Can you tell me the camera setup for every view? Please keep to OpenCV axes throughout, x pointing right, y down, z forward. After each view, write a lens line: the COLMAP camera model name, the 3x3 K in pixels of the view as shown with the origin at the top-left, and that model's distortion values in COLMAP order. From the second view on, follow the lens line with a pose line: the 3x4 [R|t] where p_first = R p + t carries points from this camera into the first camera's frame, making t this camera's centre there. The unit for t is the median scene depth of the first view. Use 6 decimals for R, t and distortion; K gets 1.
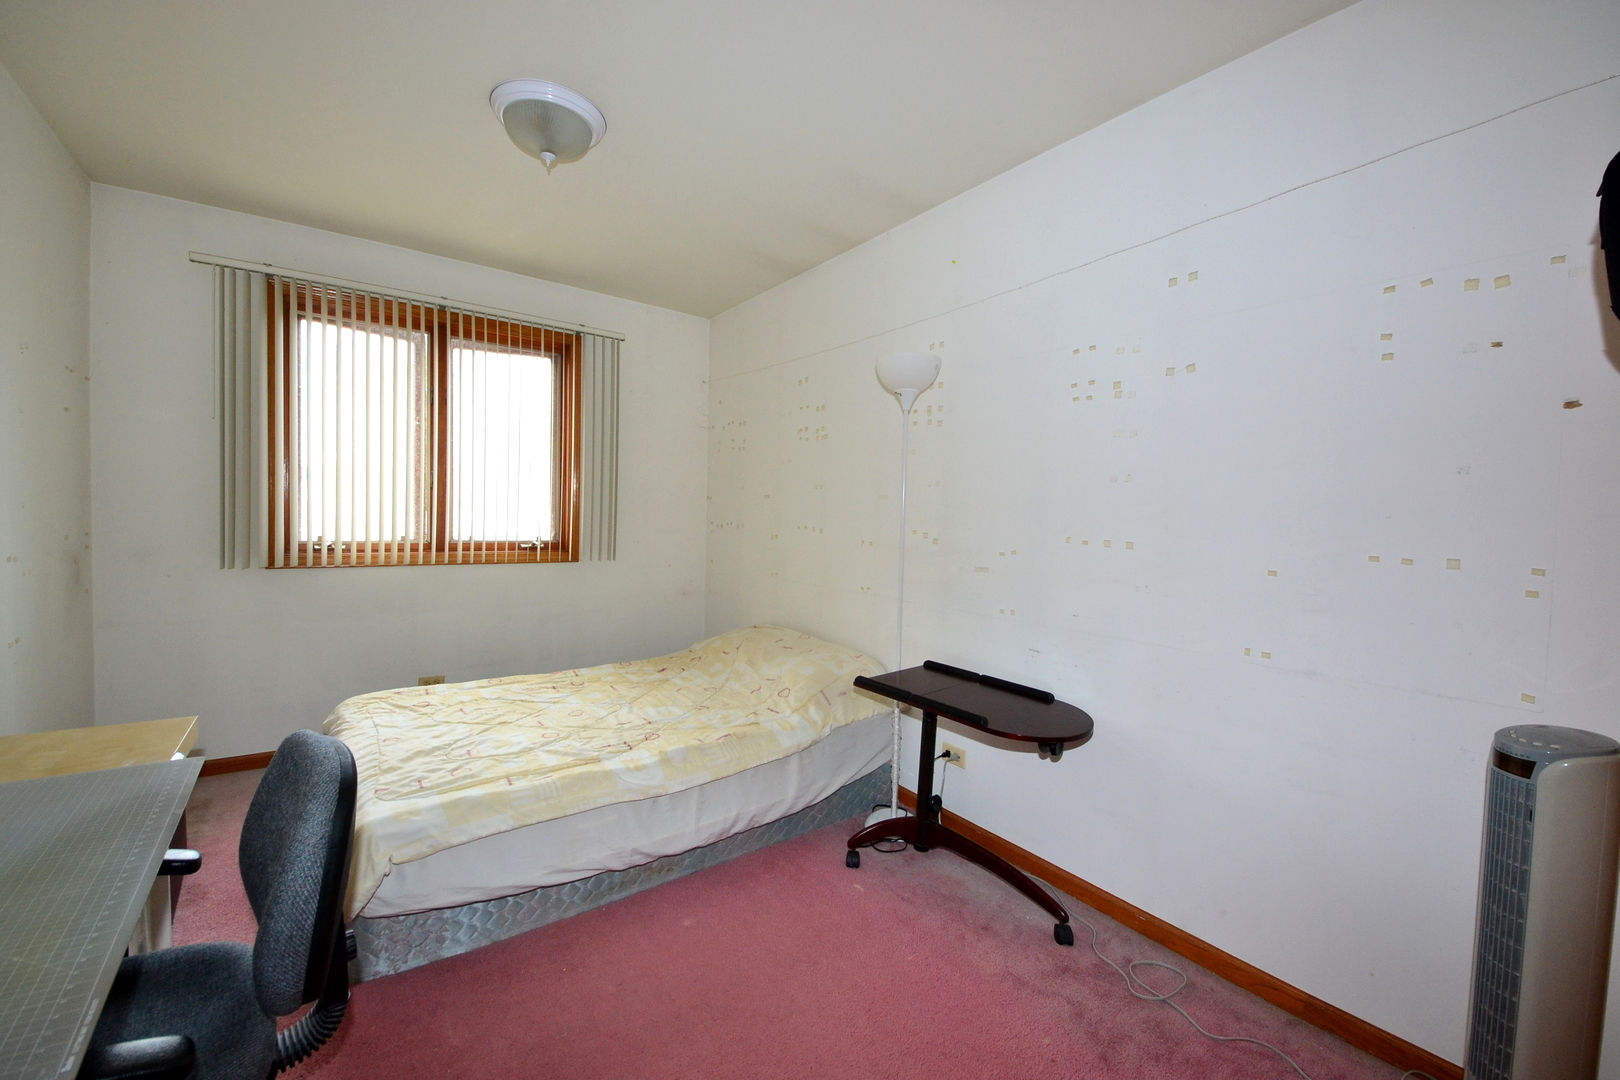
lens RADIAL K [[643.8, 0, 810.6], [0, 643.8, 532.7], [0, 0, 1]] dist [0.000141, -0.000015]
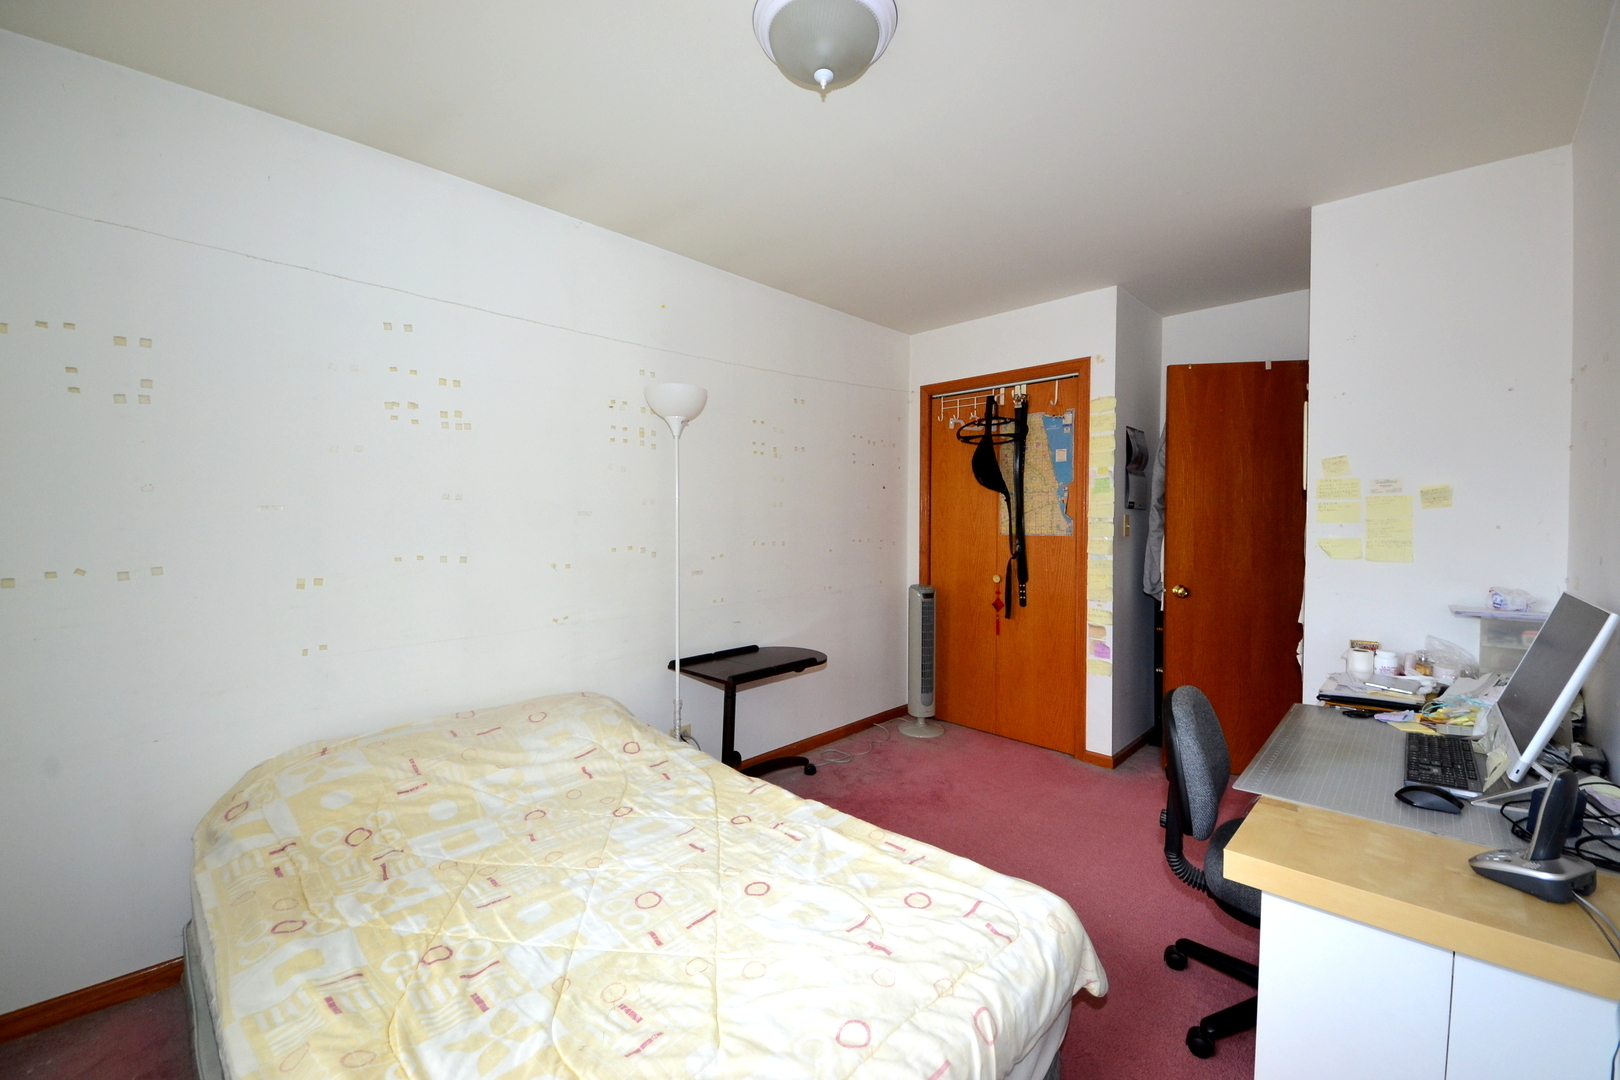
lens RADIAL K [[643.8, 0, 810.6], [0, 643.8, 532.7], [0, 0, 1]] dist [0.000141, -0.000015]
pose [[-0.186947, -0.044424, 0.981365, -0.777291], [0.026518, 0.998385, 0.050246, -0.059912], [-0.982012, 0.035417, -0.185467, 0.789635]]
